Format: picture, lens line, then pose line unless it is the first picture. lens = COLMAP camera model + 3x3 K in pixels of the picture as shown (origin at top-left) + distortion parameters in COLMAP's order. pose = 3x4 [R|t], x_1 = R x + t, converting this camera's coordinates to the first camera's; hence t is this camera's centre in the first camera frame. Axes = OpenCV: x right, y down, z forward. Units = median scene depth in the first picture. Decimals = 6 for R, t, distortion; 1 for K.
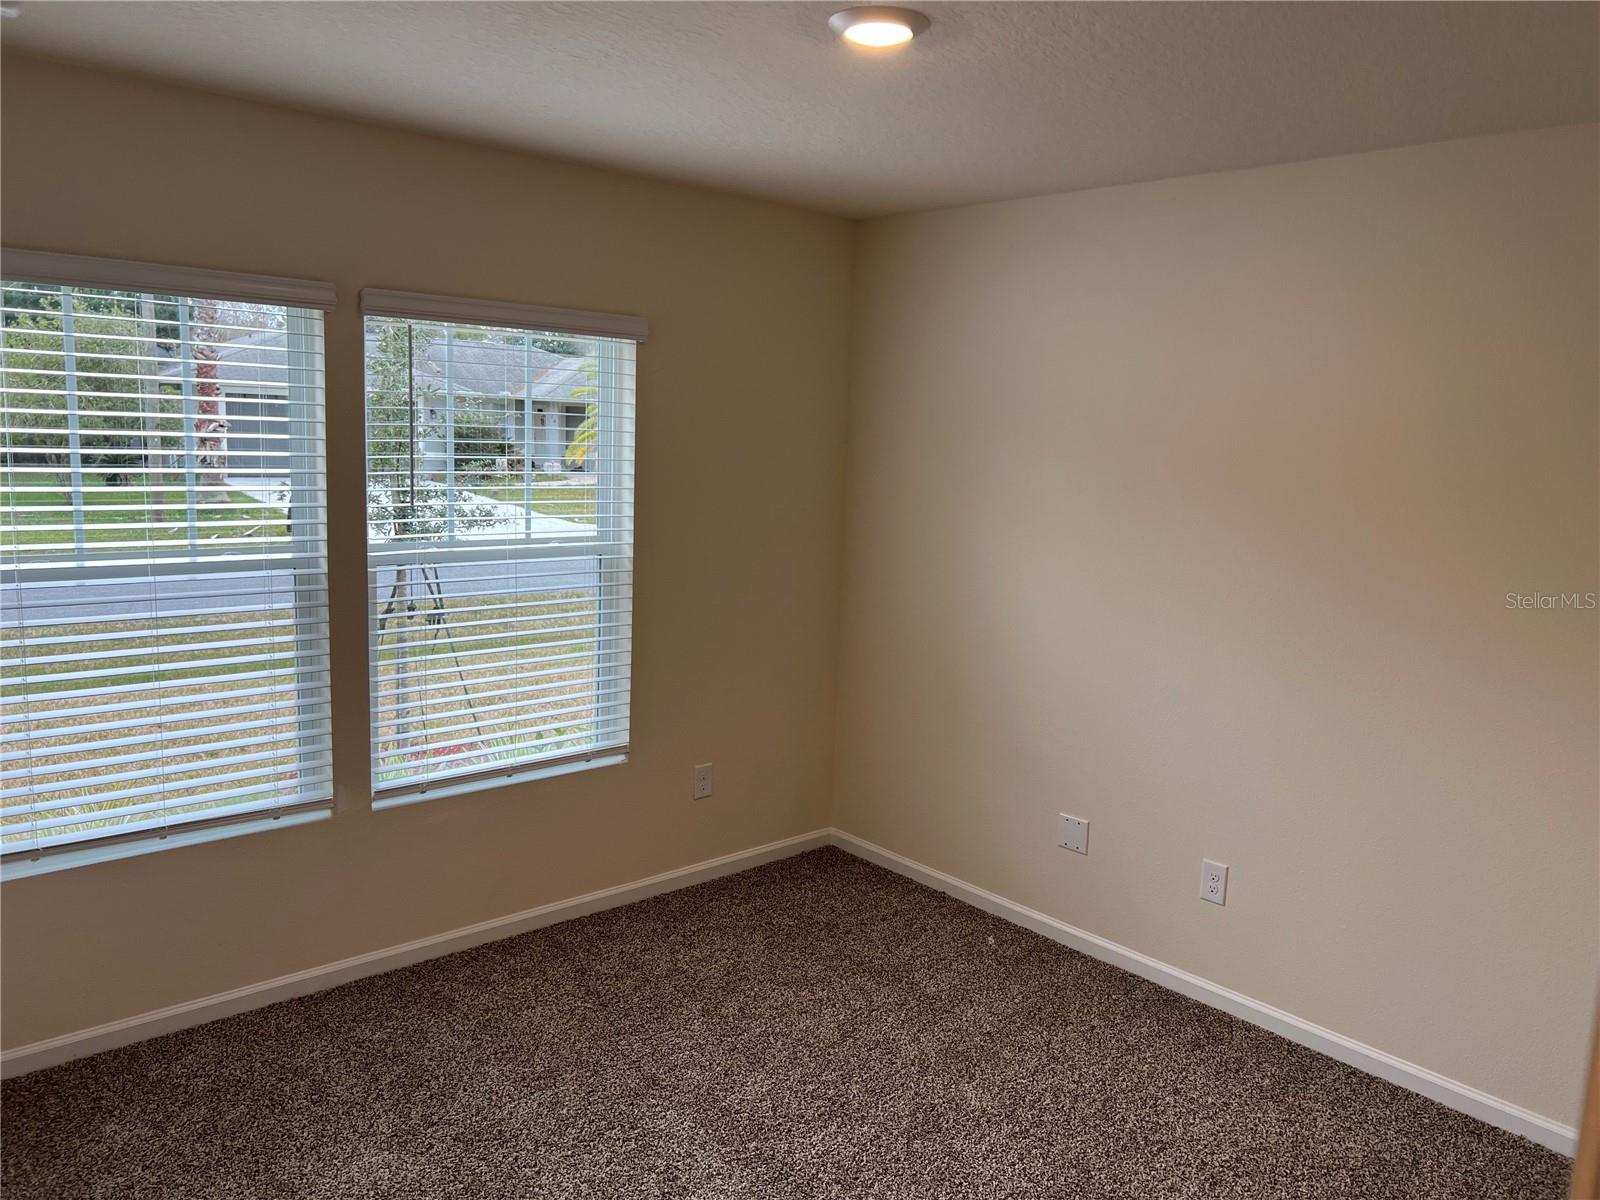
lens RADIAL K [[1210.8, 0, 806.4], [0, 1210.8, 608.4], [0, 0, 1]] dist [0.042224, -0.040467]
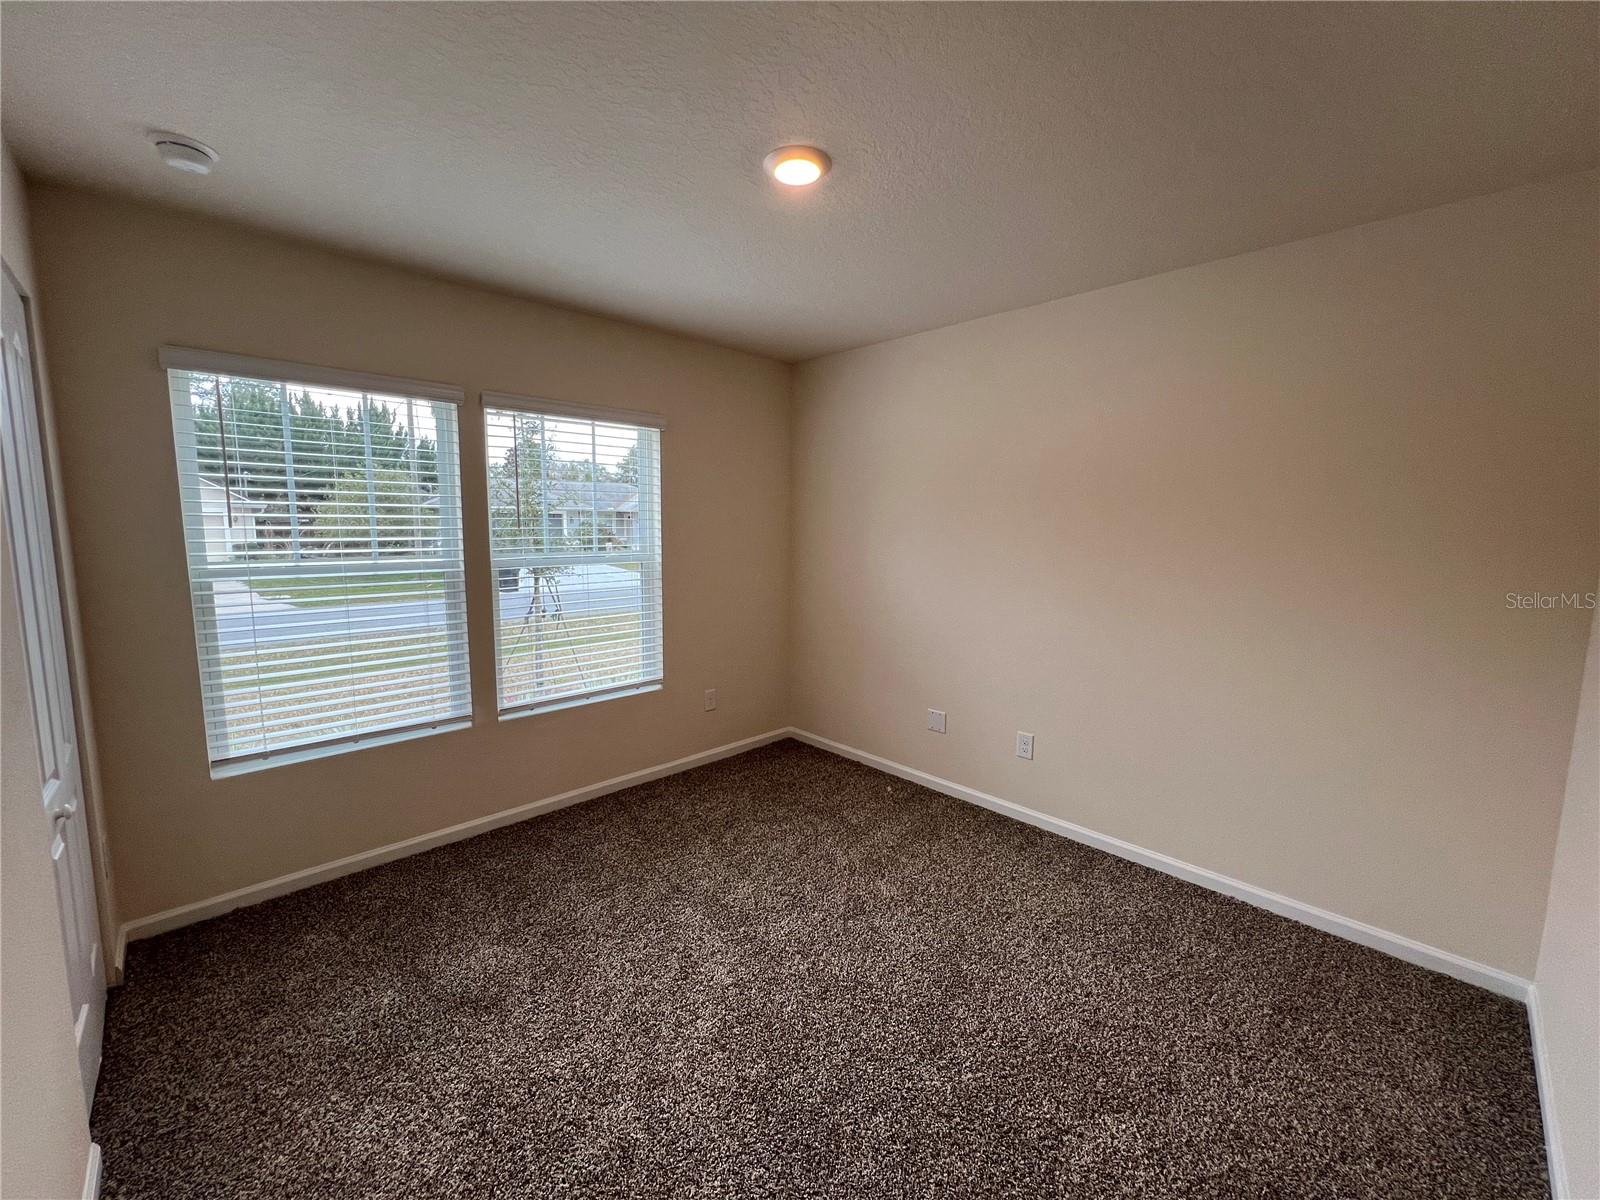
lens RADIAL K [[633.4, 0, 794.9], [0, 633.4, 599.0], [0, 0, 1]] dist [-0.002084, -0.000057]
pose [[0.998973, -0.033953, 0.029995, 0.010063], [0.035049, 0.998707, -0.036819, 0.052552], [-0.028706, 0.037833, 0.998872, 0.167895]]
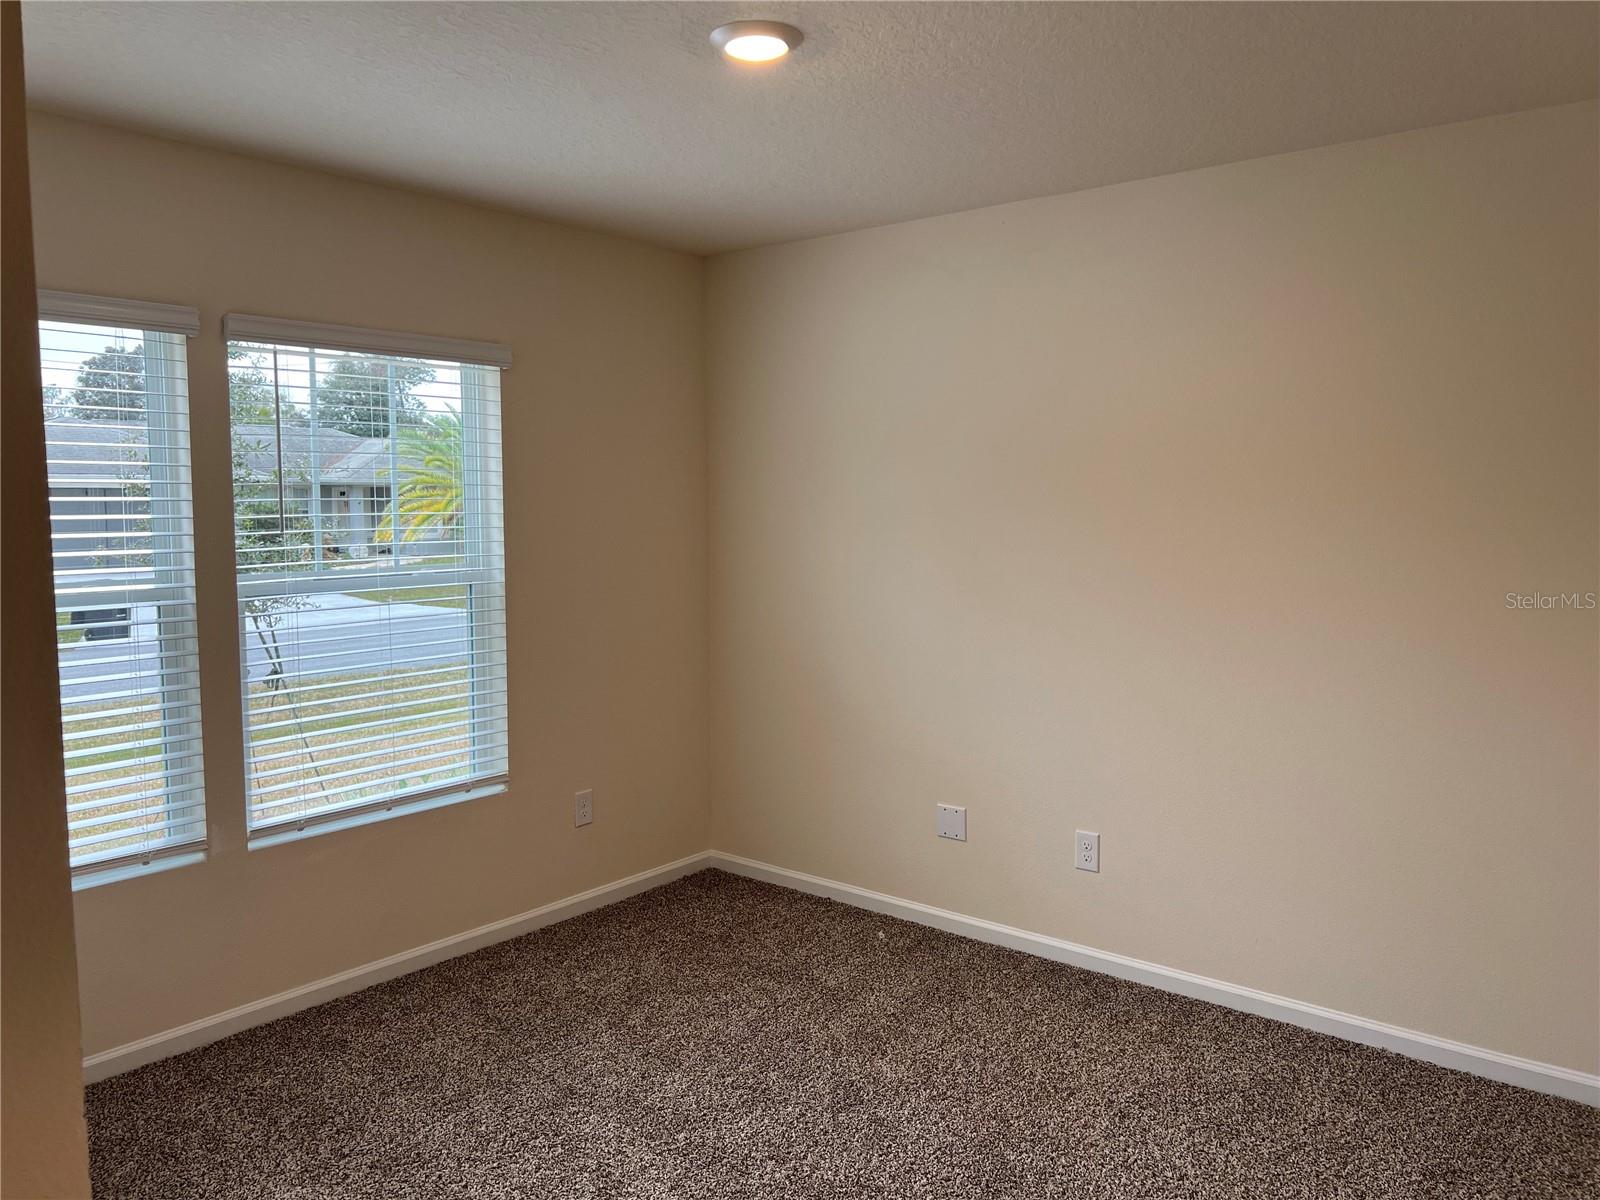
lens RADIAL K [[1212.4, 0, 800.0], [0, 1212.4, 600.0], [0, 0, 1]] dist [0.028665, -0.016102]
pose [[0.987498, -0.054383, 0.147954, -0.060909], [0.064738, 0.995711, -0.066093, 0.063529], [-0.143725, 0.074845, 0.986783, -0.027798]]
